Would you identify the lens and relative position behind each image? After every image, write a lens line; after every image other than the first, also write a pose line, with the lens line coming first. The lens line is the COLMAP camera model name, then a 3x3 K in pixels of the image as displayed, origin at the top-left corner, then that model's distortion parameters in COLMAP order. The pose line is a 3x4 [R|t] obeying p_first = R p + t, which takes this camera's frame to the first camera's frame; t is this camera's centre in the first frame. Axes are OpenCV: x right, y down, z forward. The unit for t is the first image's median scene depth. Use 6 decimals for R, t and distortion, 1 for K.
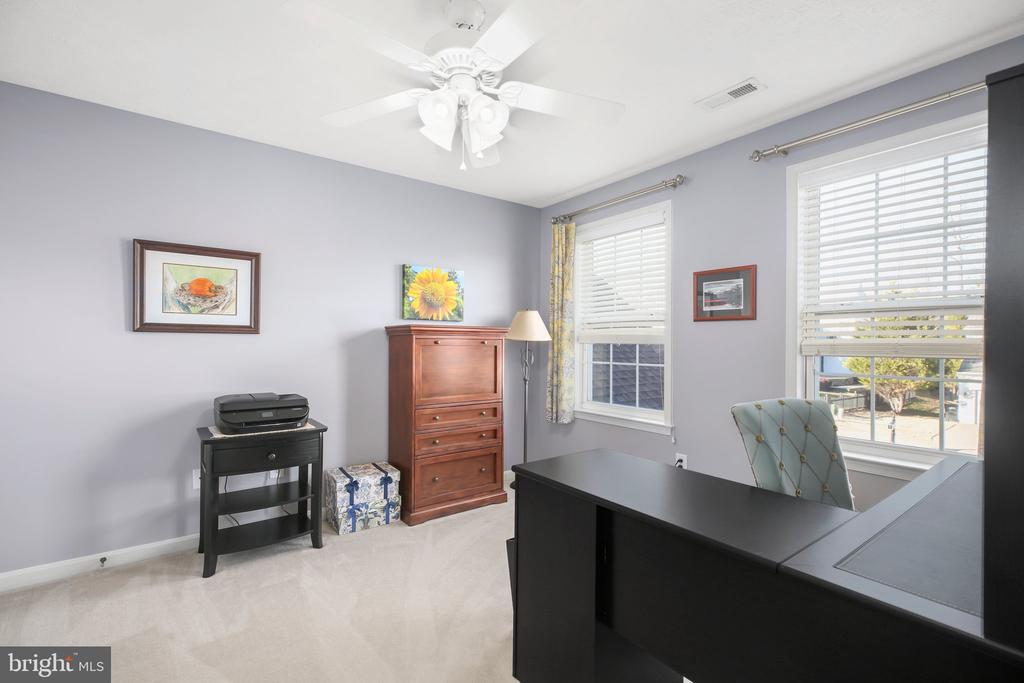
lens RADIAL K [[460.9, 0, 517.3], [0, 460.9, 344.0], [0, 0, 1]] dist [0.004240, 0.000577]
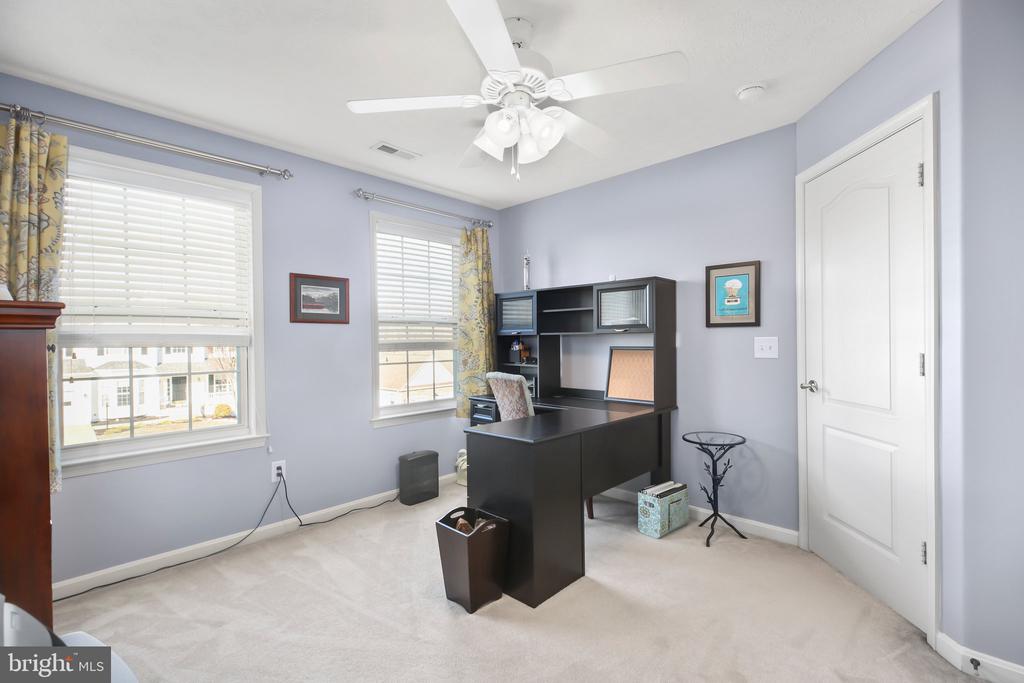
lens RADIAL K [[460.9, 0, 517.3], [0, 460.9, 344.0], [0, 0, 1]] dist [0.004240, 0.000577]
pose [[-0.168406, -0.005632, 0.985702, -0.693559], [0.016192, 0.999833, 0.008479, -0.002651], [-0.985585, 0.017389, -0.168287, 0.702505]]
